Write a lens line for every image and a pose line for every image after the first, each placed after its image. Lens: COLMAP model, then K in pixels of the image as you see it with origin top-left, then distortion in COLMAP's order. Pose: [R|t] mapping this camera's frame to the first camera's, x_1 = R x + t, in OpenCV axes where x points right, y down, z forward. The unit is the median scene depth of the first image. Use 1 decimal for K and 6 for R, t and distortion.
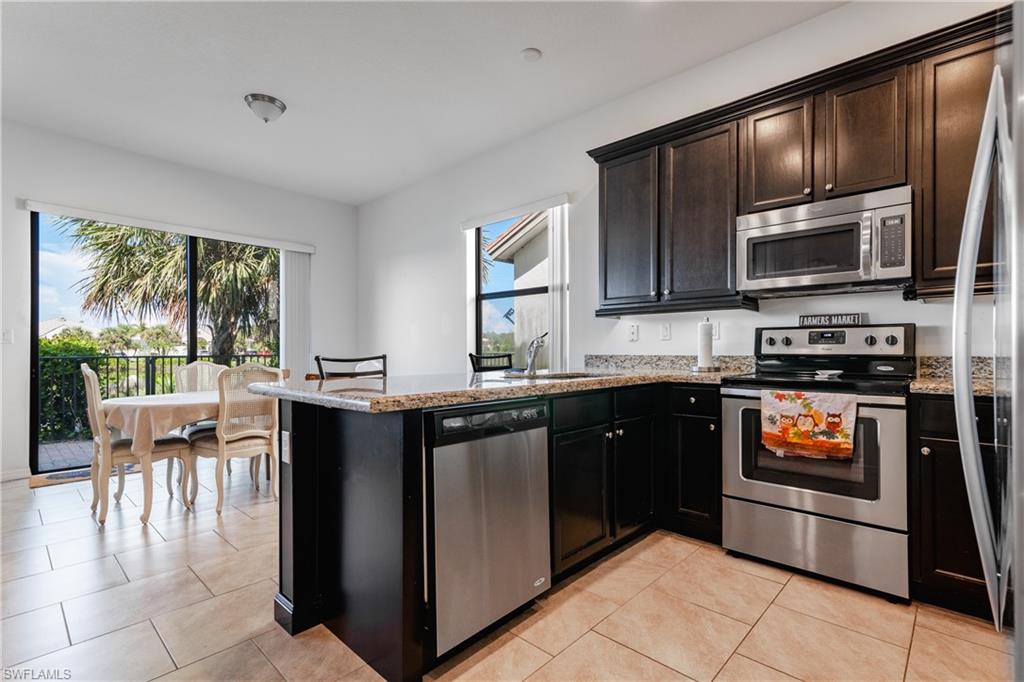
lens RADIAL K [[473.4, 0, 509.4], [0, 473.4, 347.7], [0, 0, 1]] dist [0.021195, -0.000926]
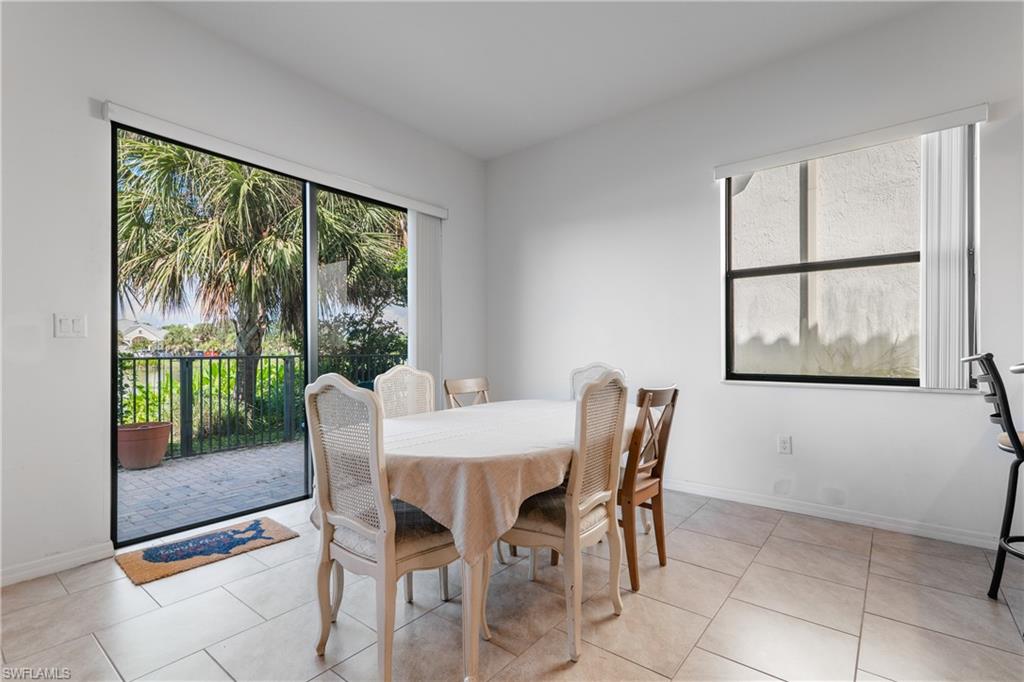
lens RADIAL K [[473.4, 0, 492.1], [0, 473.4, 349.9], [0, 0, 1]] dist [0.021195, -0.000926]
pose [[0.998199, 0.001549, 0.059976, -0.392311], [-0.001750, 0.999993, 0.003302, 0.003507], [-0.059970, -0.003401, 0.998194, 0.260821]]
